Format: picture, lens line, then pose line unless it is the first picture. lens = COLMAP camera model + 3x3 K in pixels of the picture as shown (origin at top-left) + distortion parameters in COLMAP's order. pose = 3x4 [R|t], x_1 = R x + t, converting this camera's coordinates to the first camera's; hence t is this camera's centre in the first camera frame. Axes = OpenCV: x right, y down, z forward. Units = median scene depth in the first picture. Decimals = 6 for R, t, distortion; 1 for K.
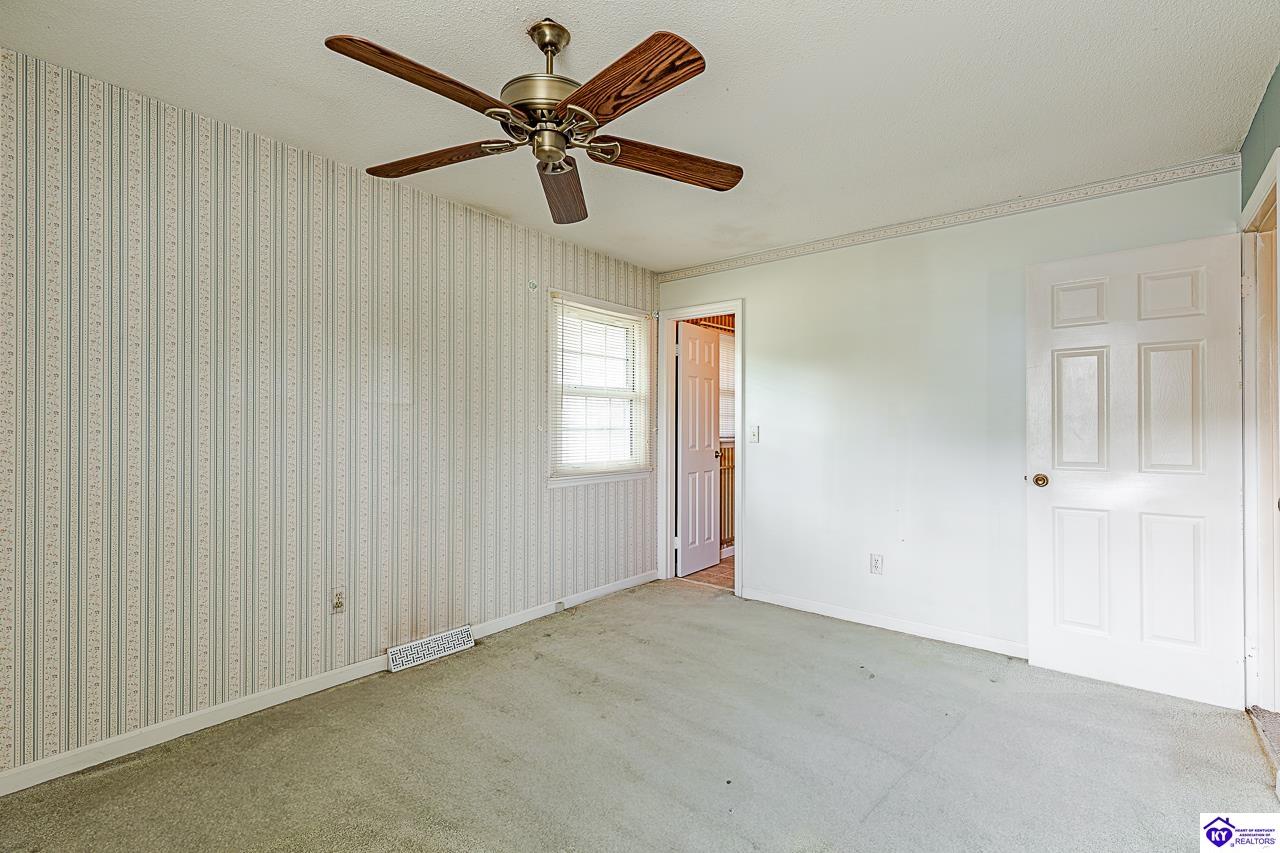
lens RADIAL K [[574.0, 0, 644.3], [0, 574.0, 426.9], [0, 0, 1]] dist [0.003849, -0.000656]
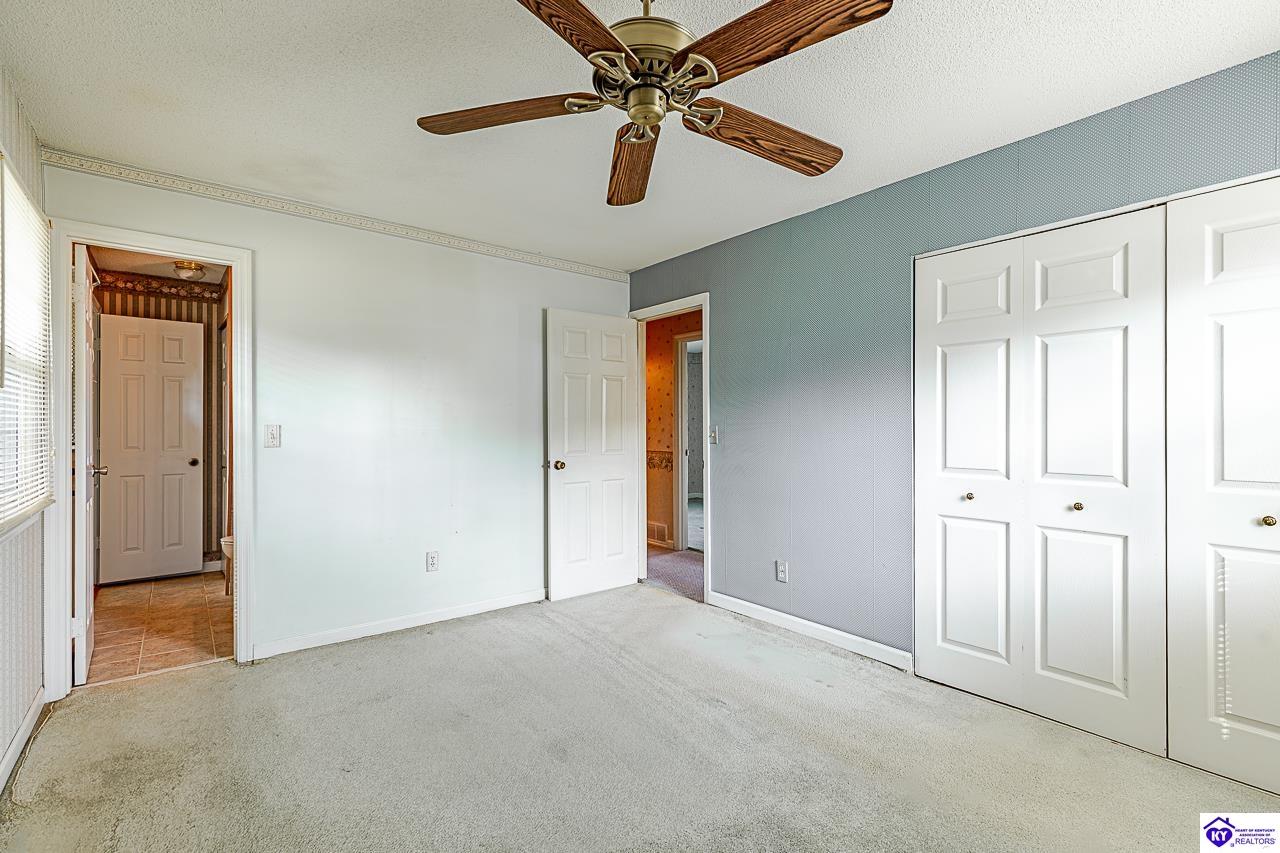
lens RADIAL K [[574.0, 0, 651.7], [0, 574.0, 427.1], [0, 0, 1]] dist [0.003849, -0.000656]
pose [[0.204165, -0.004178, 0.978928, -0.487430], [-0.001769, 0.999988, 0.004637, -0.004366], [-0.978935, -0.002679, 0.204155, 0.392096]]
